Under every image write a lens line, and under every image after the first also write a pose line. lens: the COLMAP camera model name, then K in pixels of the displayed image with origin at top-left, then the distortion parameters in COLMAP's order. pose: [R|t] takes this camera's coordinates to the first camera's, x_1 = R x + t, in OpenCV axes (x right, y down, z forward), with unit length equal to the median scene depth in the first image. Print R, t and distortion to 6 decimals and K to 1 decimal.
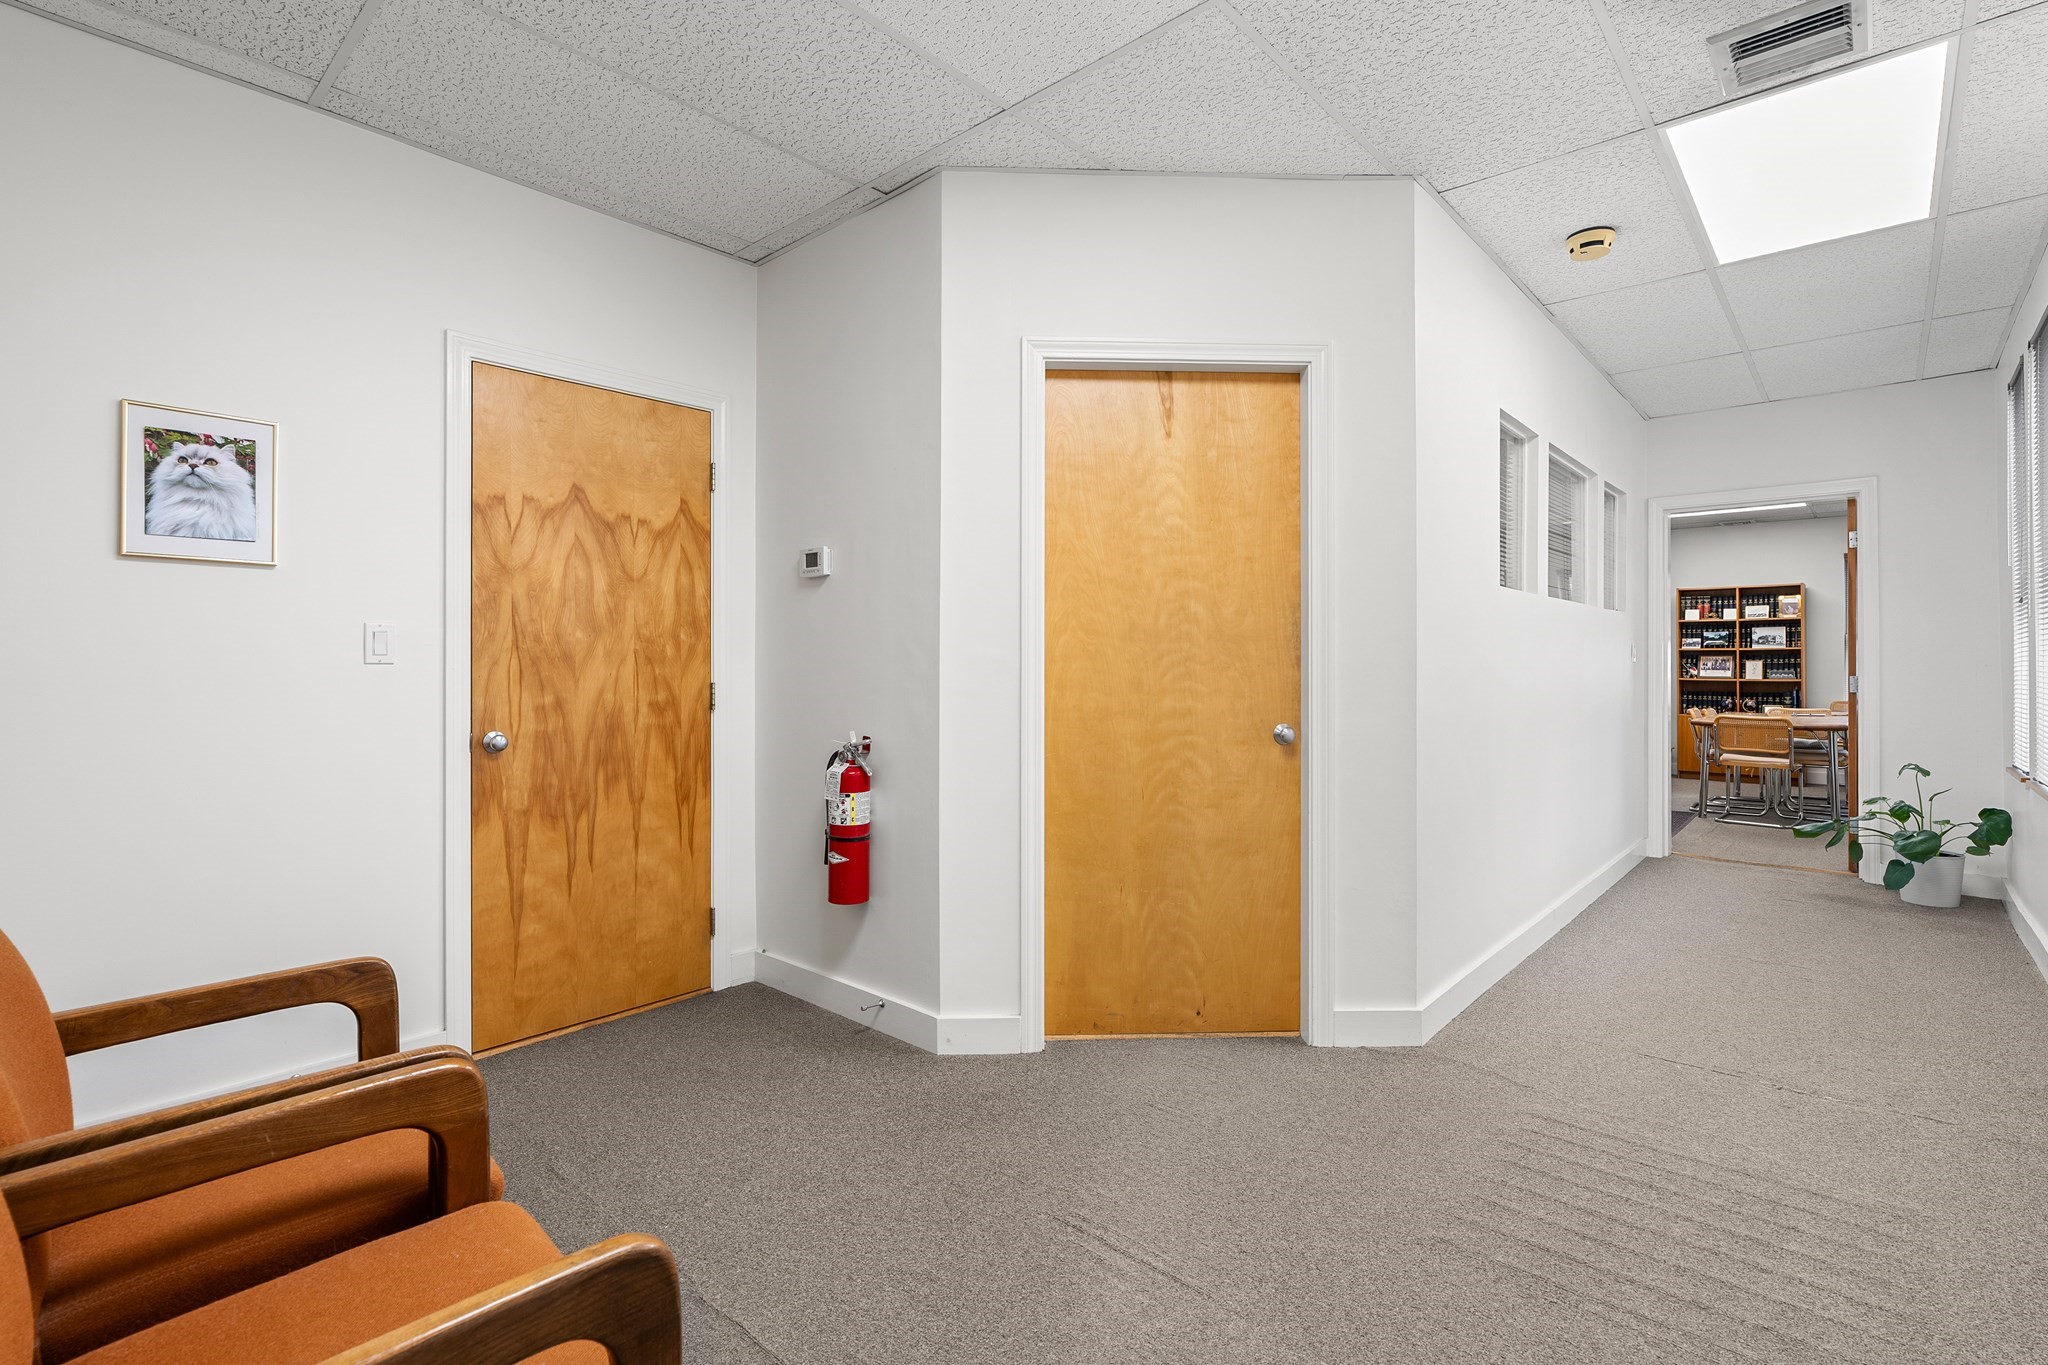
lens RADIAL K [[930.4, 0, 1027.7], [0, 930.4, 668.5], [0, 0, 1]] dist [-0.000111, -0.000081]
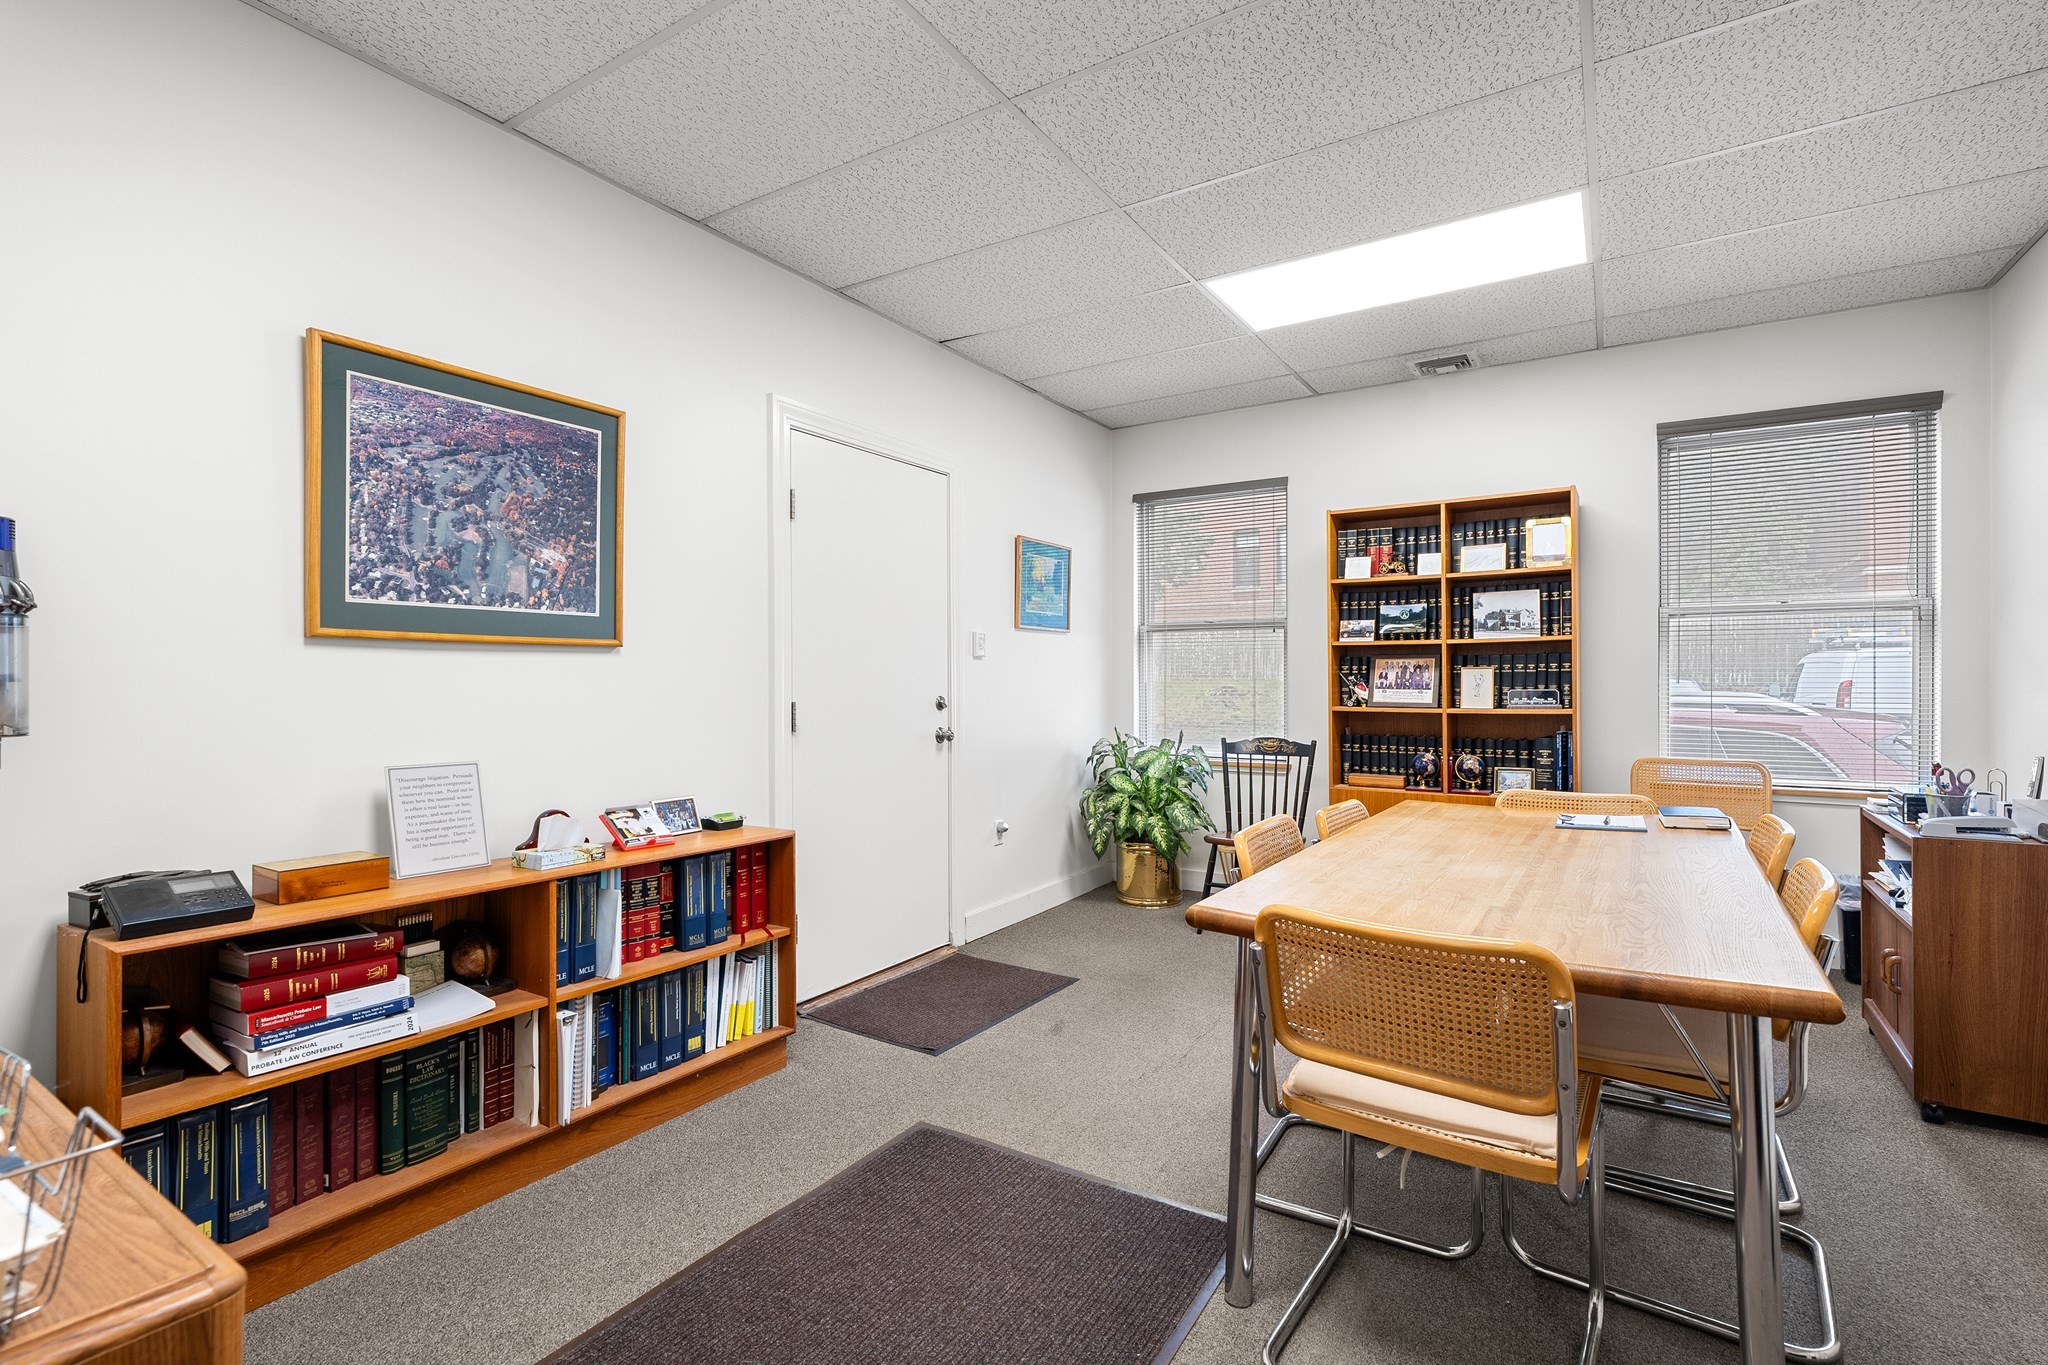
lens RADIAL K [[930.4, 0, 1020.8], [0, 930.4, 684.0], [0, 0, 1]] dist [-0.000111, -0.000081]
pose [[0.986921, -0.003384, 0.161172, 0.491472], [0.003473, 0.999994, -0.000275, -0.001167], [-0.161170, 0.000832, 0.986926, 0.593564]]
